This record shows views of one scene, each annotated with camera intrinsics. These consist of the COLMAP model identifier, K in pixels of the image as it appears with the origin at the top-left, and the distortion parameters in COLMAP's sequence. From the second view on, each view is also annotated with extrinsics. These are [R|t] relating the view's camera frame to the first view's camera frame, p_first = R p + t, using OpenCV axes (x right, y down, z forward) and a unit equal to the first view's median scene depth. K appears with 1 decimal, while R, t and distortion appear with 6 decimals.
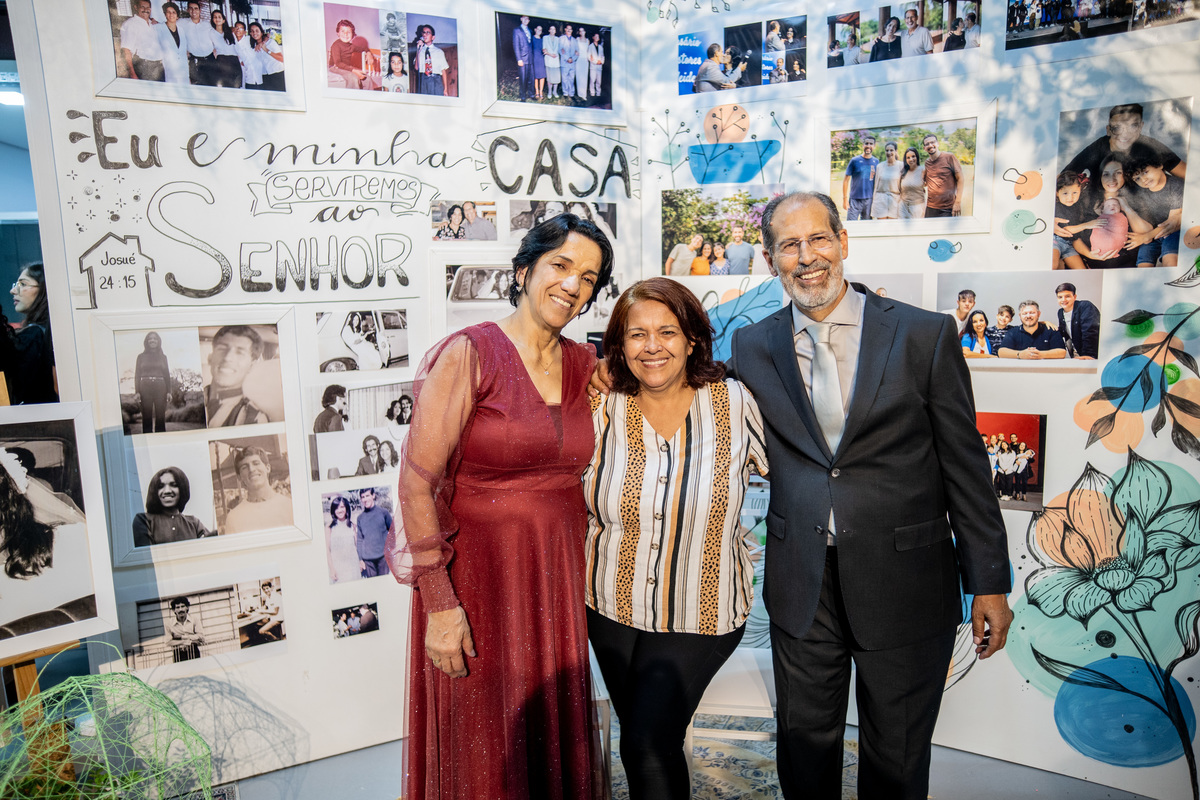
lens RADIAL K [[818.8, 0, 599.1], [0, 818.8, 405.4], [0, 0, 1]] dist [-0.105655, 0.113594]
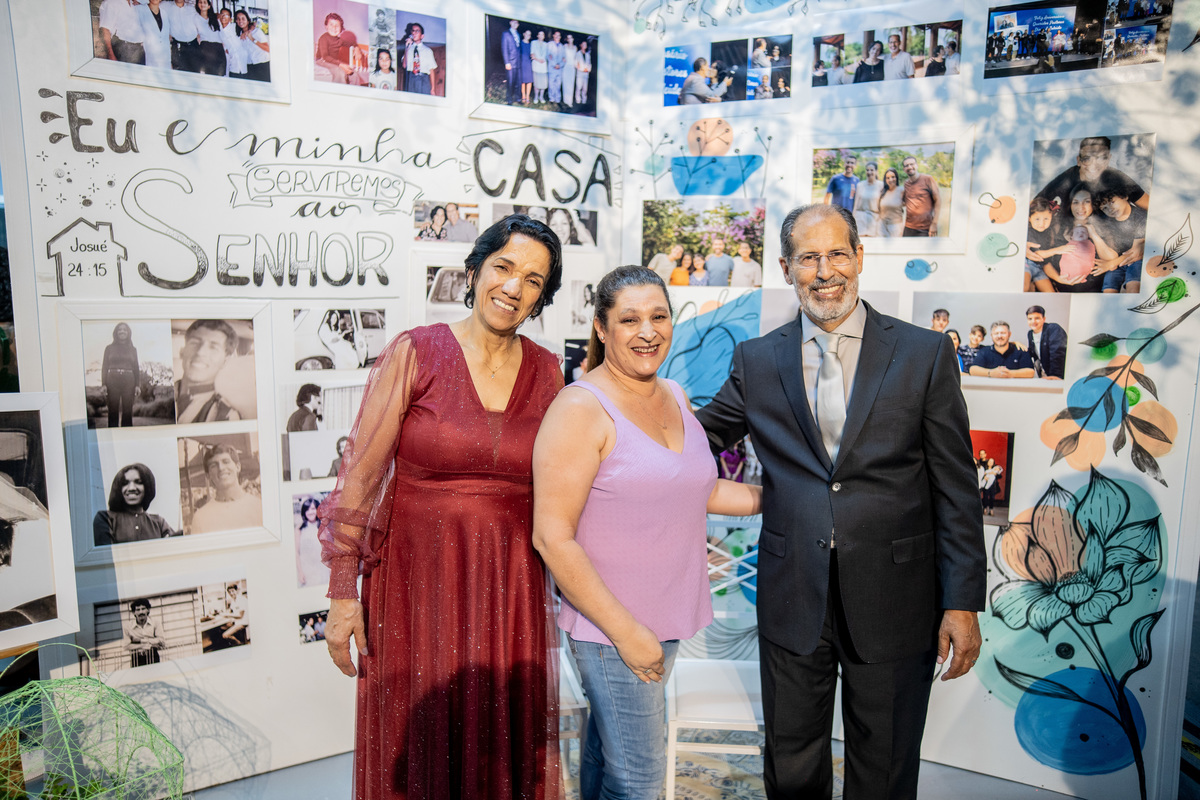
lens RADIAL K [[818.8, 0, 599.1], [0, 818.8, 405.4], [0, 0, 1]] dist [-0.105655, 0.113594]
pose [[0.997639, 0.027375, 0.062981, -0.039352], [-0.026557, 0.999552, -0.013796, 0.005274], [-0.063331, 0.012091, 0.997919, 0.003230]]
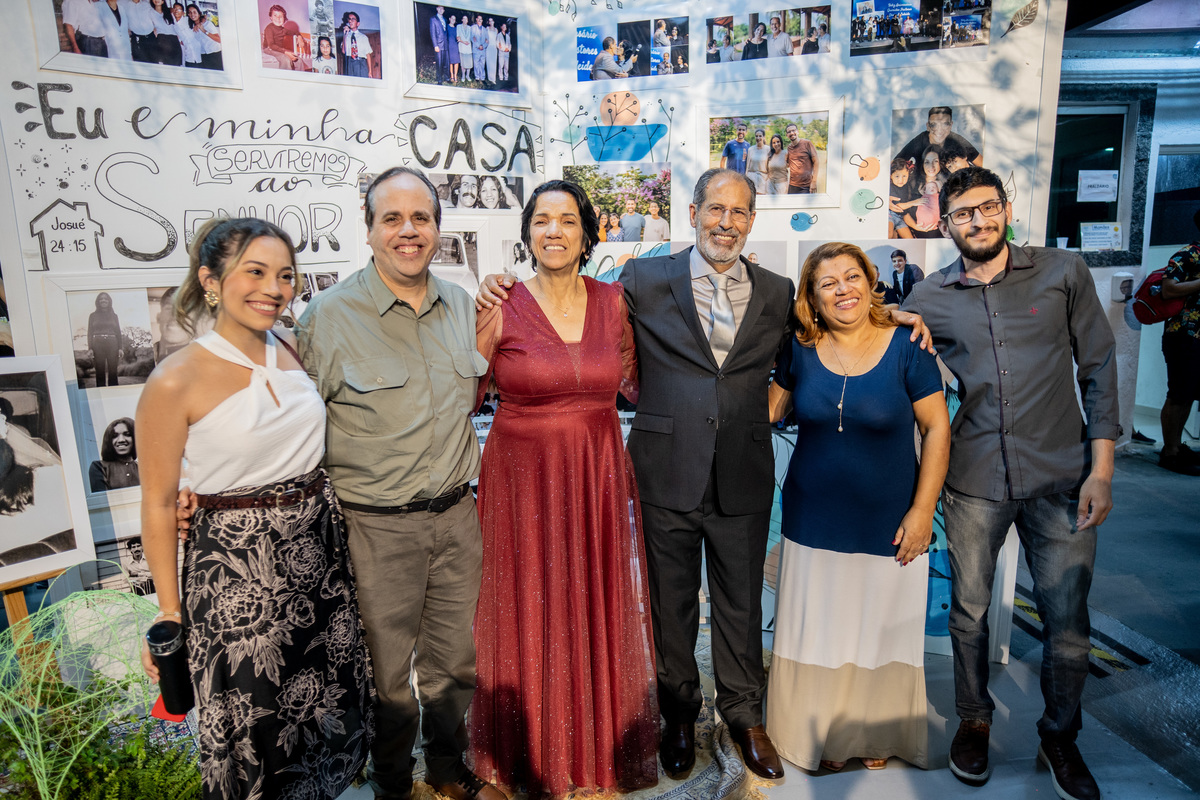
lens RADIAL K [[818.8, 0, 599.1], [0, 818.8, 405.4], [0, 0, 1]] dist [-0.105655, 0.113594]
pose [[0.989191, -0.022910, 0.144834, -0.051494], [0.017217, 0.999034, 0.040437, 0.025804], [-0.145620, -0.037506, 0.988629, -0.154353]]
